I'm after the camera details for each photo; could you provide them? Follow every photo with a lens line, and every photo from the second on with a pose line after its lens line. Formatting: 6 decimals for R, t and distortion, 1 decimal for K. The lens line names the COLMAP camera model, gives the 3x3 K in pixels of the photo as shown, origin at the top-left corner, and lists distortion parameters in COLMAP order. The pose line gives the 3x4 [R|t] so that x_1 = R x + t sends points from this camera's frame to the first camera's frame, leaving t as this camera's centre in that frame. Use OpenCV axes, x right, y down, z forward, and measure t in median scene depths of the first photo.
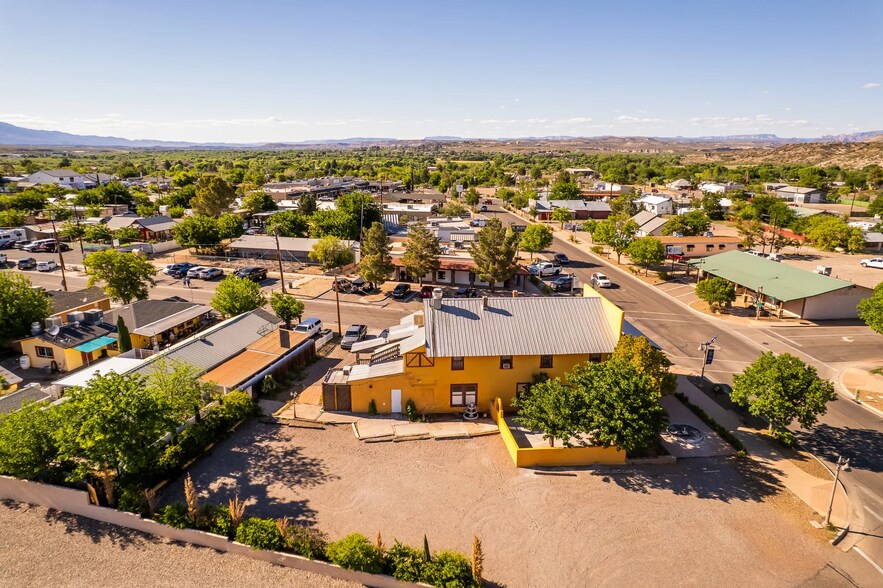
lens RADIAL K [[564.5, 0, 441.5], [0, 564.5, 294.0], [0, 0, 1]] dist [-0.071515, 0.068655]
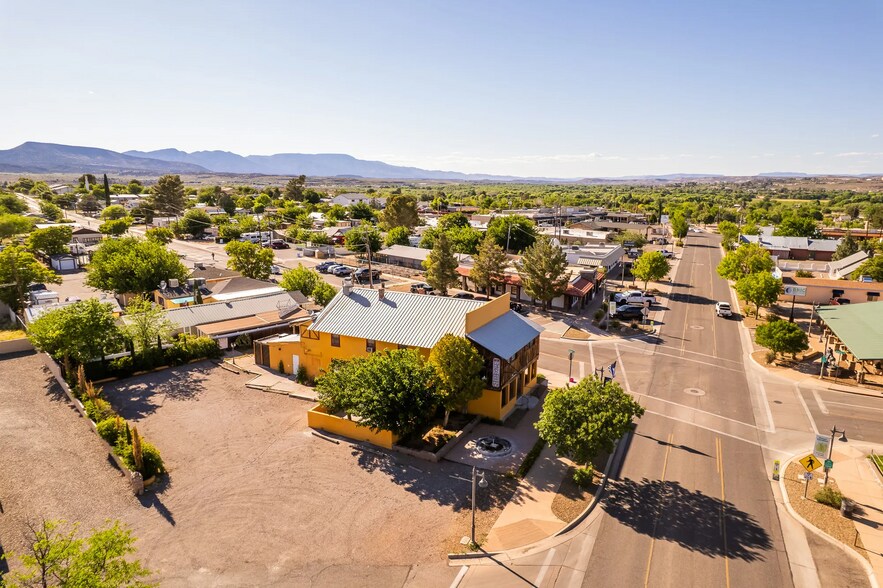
lens RADIAL K [[564.5, 0, 441.5], [0, 564.5, 294.0], [0, 0, 1]] dist [-0.071515, 0.068655]
pose [[0.857777, 0.102429, -0.503714, 0.645707], [-0.132430, 0.990901, -0.024017, 0.023055], [0.496671, 0.087308, 0.863537, 0.087427]]
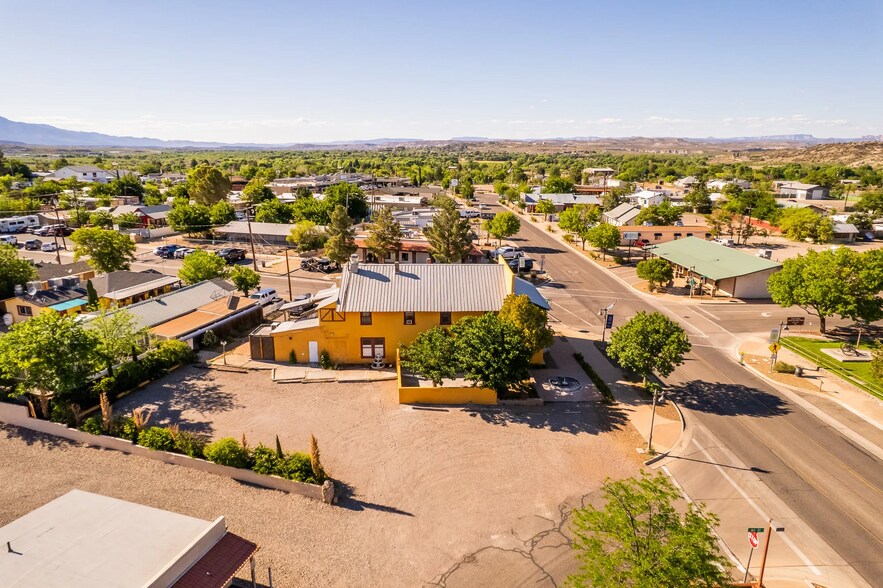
lens RADIAL K [[564.5, 0, 441.5], [0, 564.5, 294.0], [0, 0, 1]] dist [-0.071515, 0.068655]
pose [[0.998902, 0.011577, -0.045401, 0.190362], [-0.011632, 0.999932, -0.000940, 0.059724], [0.045387, 0.001467, 0.998968, -0.102464]]
